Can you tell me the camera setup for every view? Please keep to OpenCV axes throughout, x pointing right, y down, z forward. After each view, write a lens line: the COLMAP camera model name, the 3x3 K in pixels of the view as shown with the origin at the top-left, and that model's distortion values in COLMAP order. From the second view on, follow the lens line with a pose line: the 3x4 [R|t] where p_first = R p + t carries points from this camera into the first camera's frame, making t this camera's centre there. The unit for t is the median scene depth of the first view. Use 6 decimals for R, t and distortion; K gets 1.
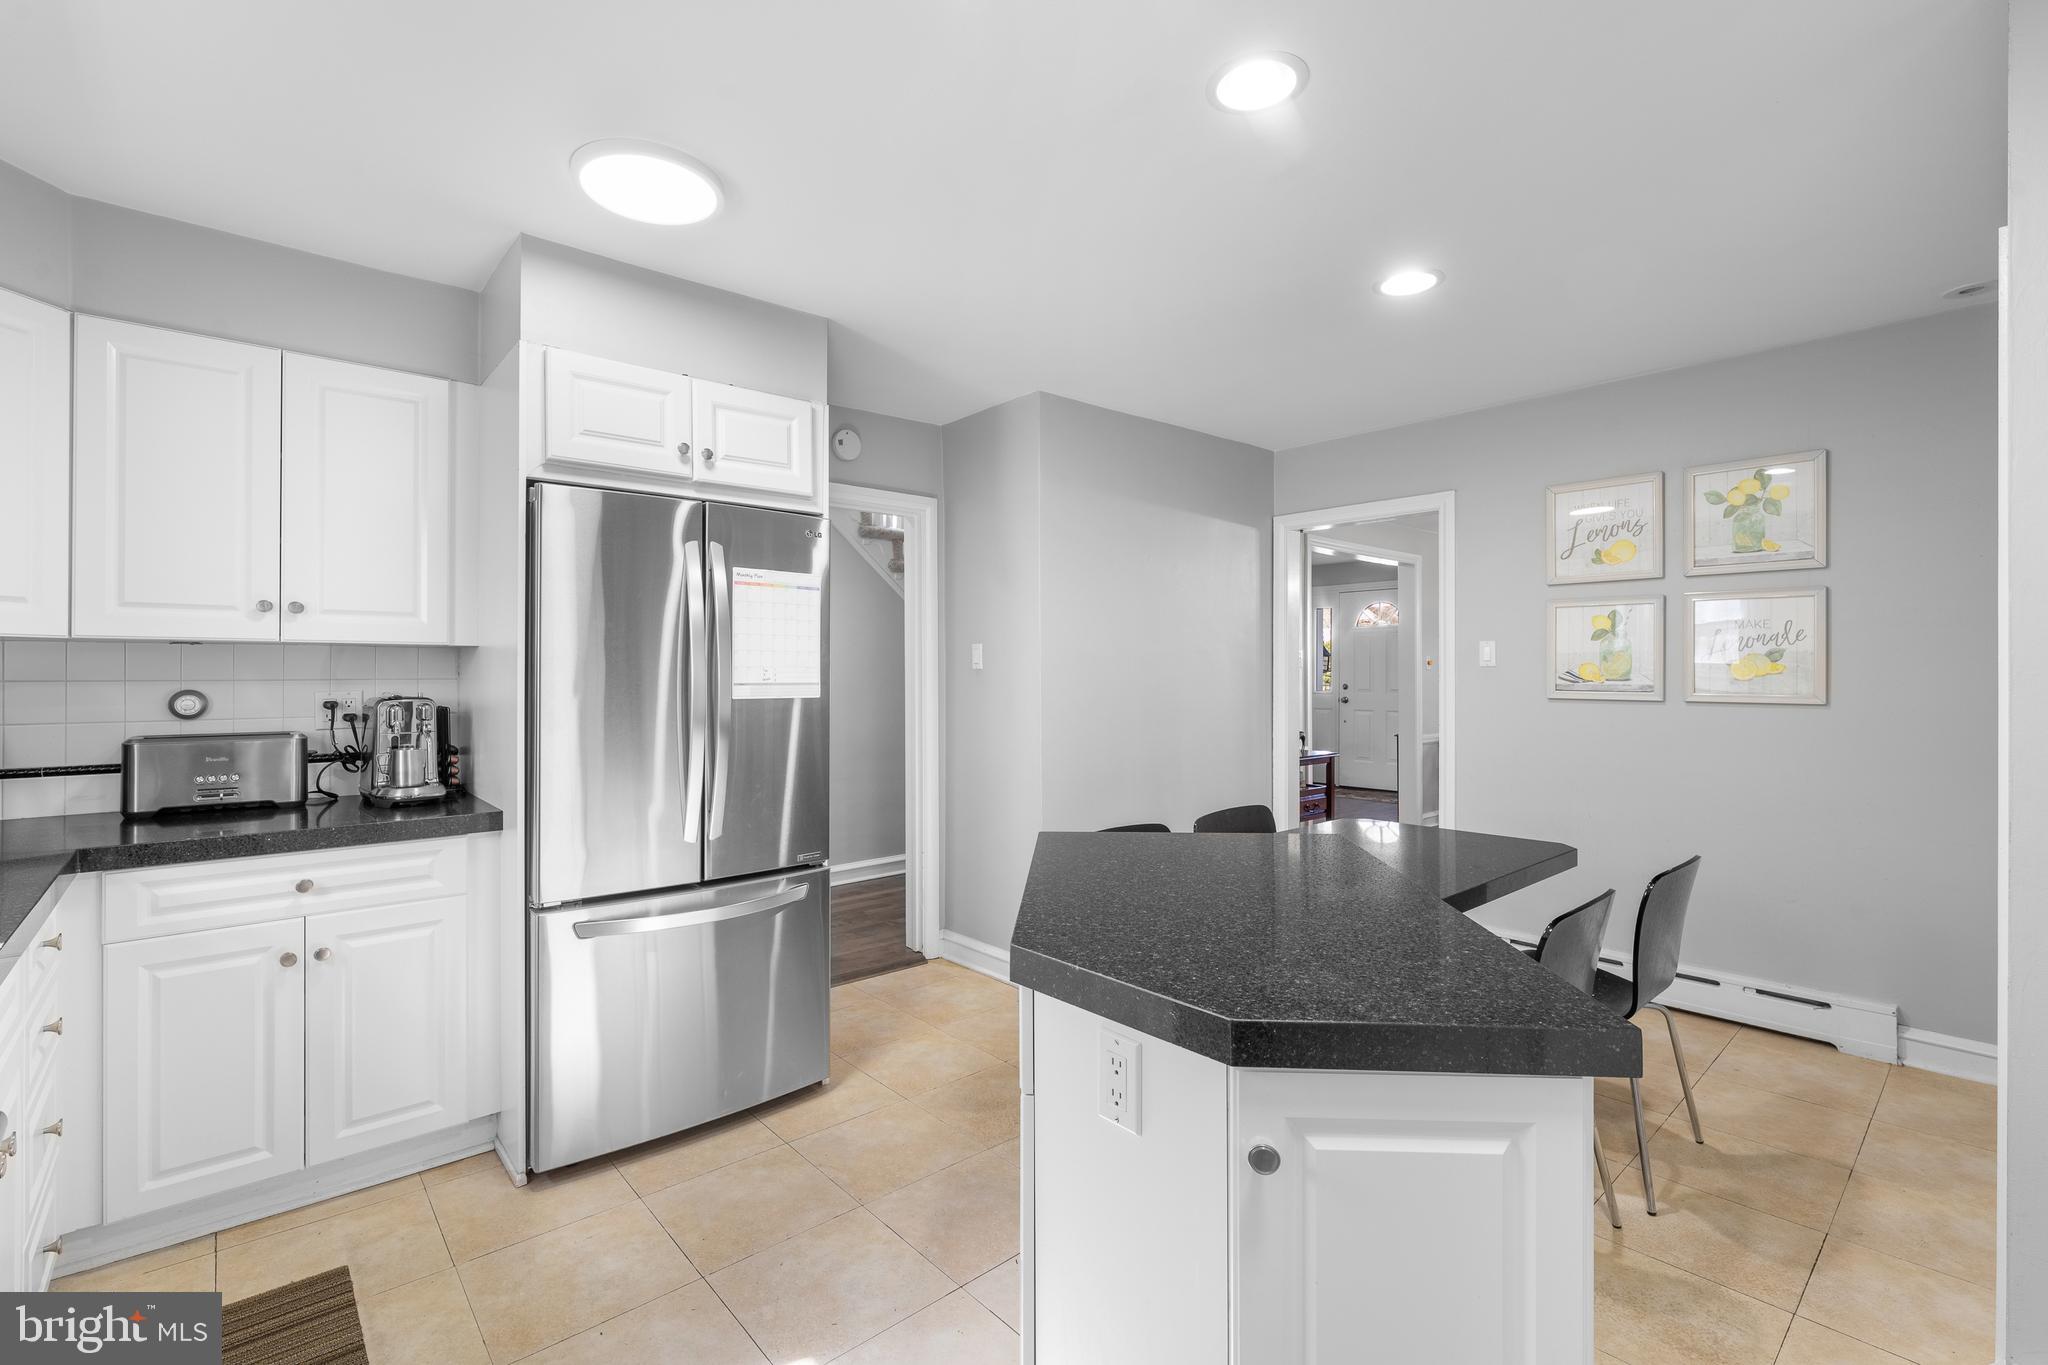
lens RADIAL K [[942.6, 0, 1026.1], [0, 942.6, 677.6], [0, 0, 1]] dist [-0.002541, -0.000167]
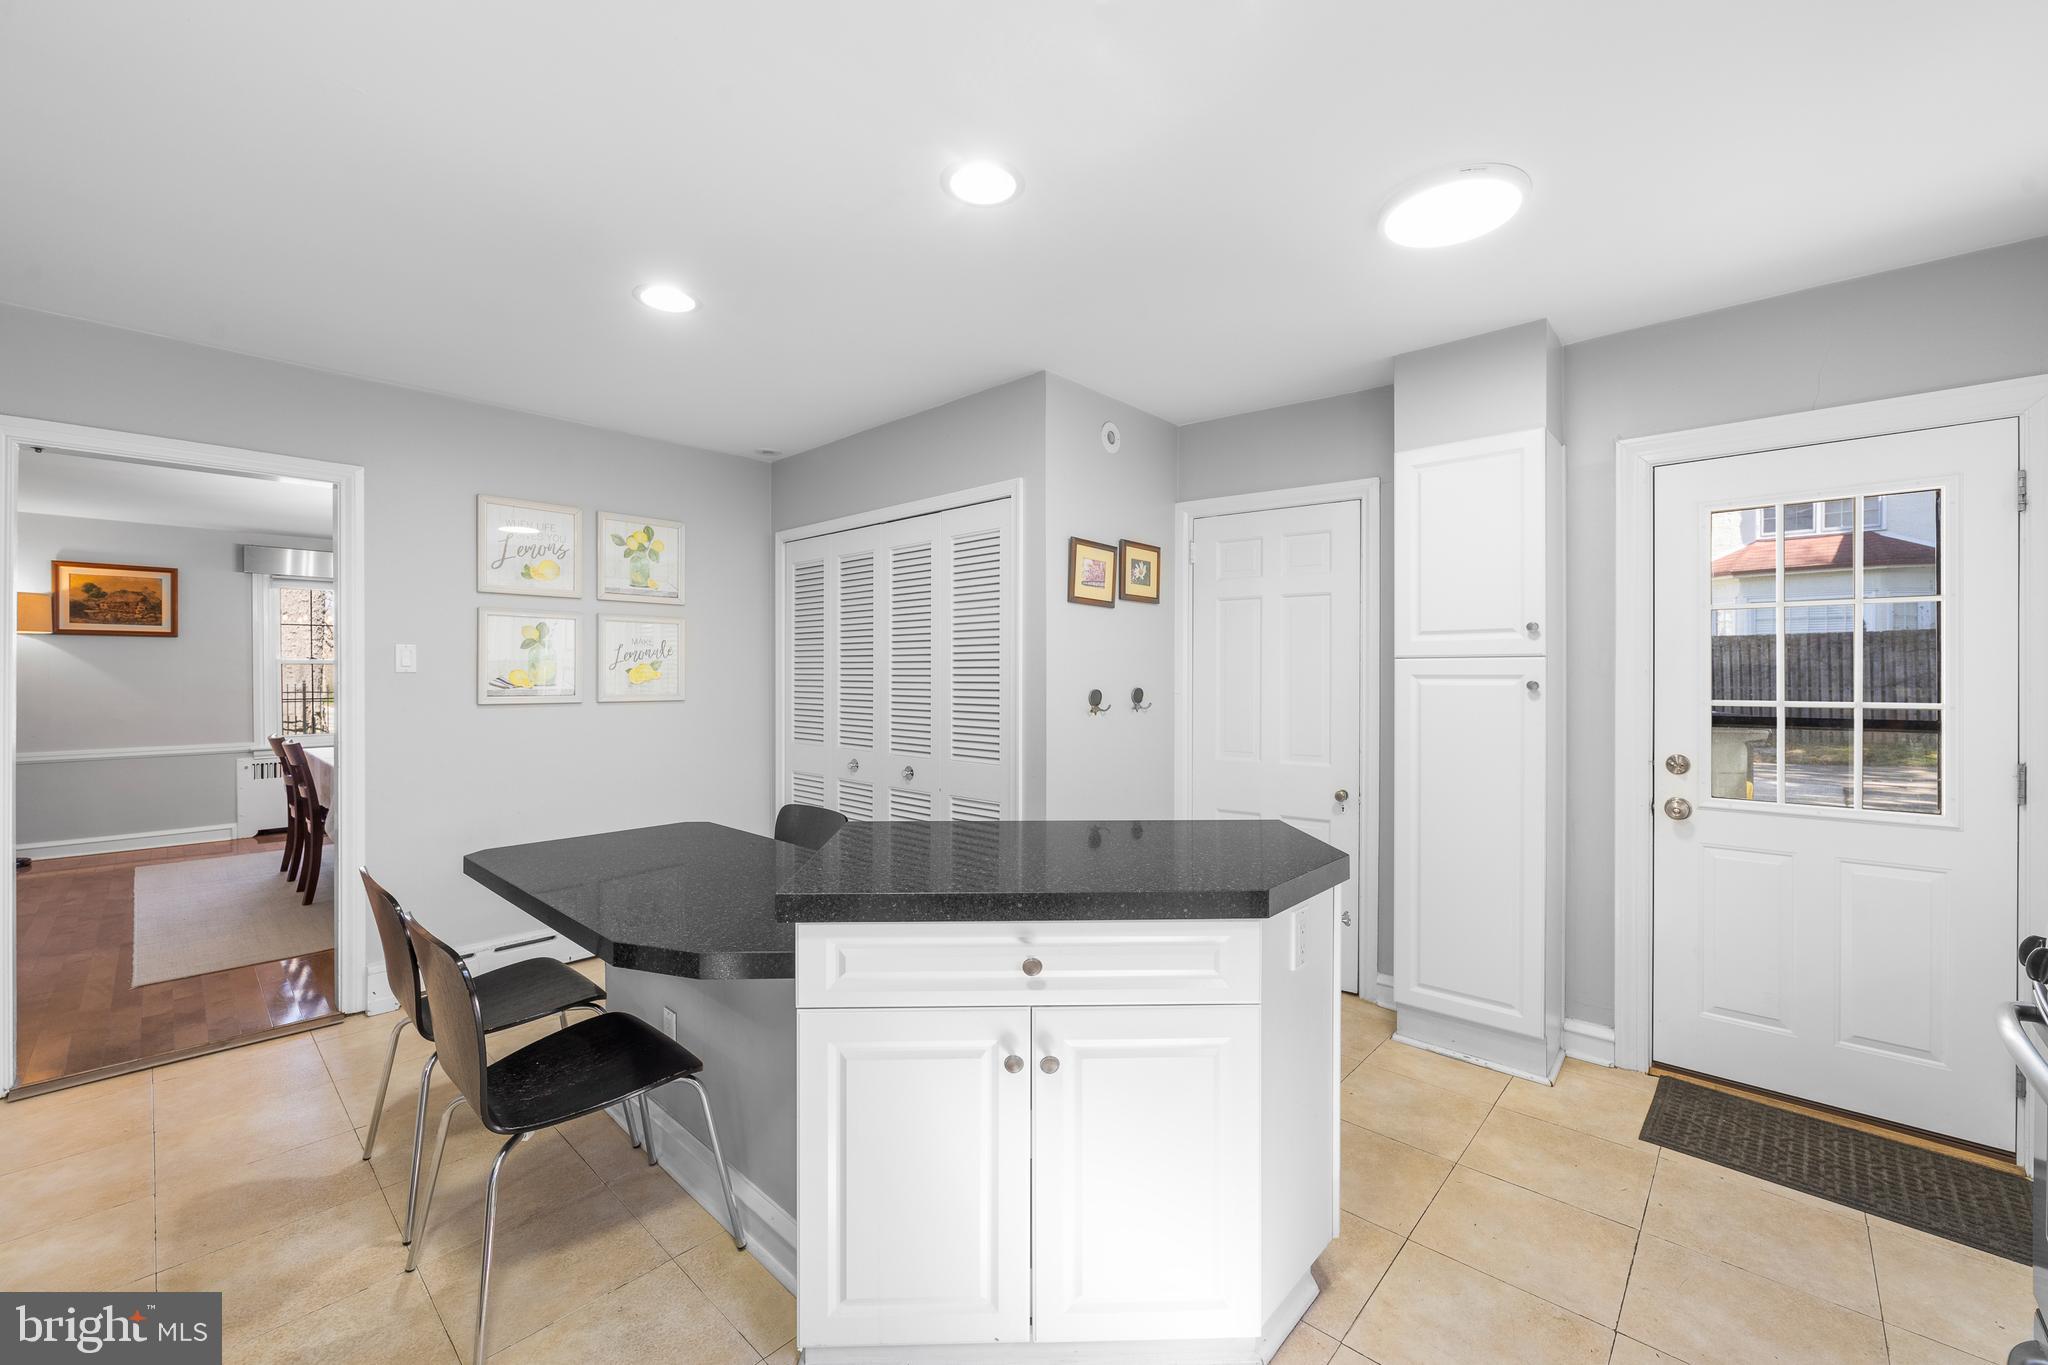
lens RADIAL K [[818.6, 0, 1034.2], [0, 818.6, 680.9], [0, 0, 1]] dist [-0.004166, 0.000154]
pose [[-0.049381, -0.003884, 0.998772, -0.546548], [0.003414, 0.999986, 0.004057, -0.006722], [-0.998774, 0.003610, -0.049367, 0.695427]]
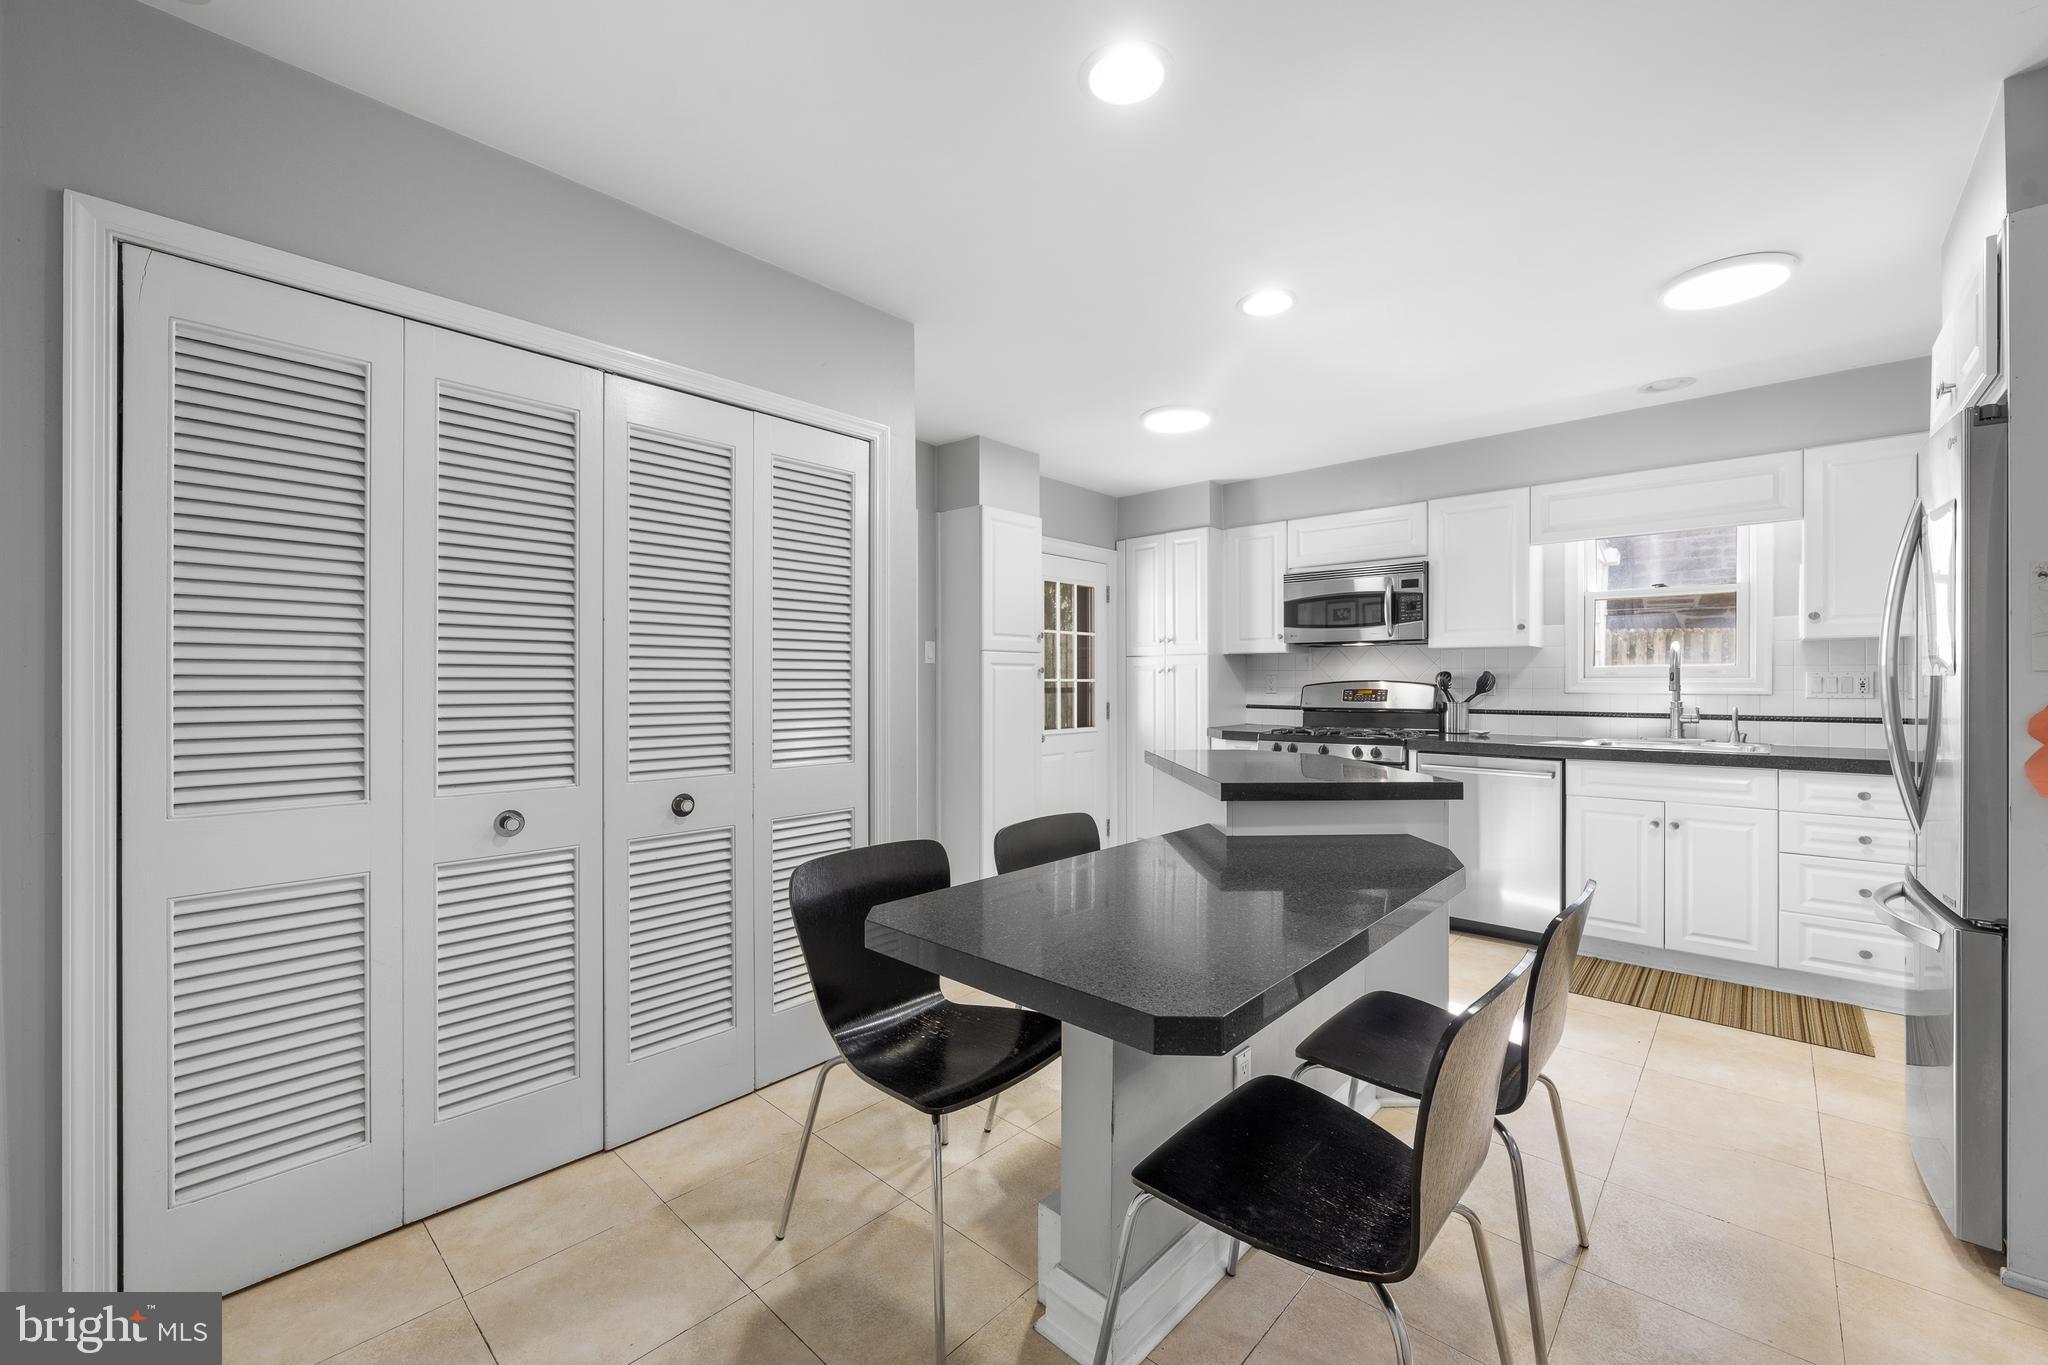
lens RADIAL K [[818.6, 0, 1027.7], [0, 818.6, 677.1], [0, 0, 1]] dist [-0.004166, 0.000154]
pose [[-0.999279, 0.004097, -0.037747, 0.437971], [0.004153, 0.999990, -0.001404, 0.019911], [0.037741, -0.001560, -0.999286, 1.636945]]
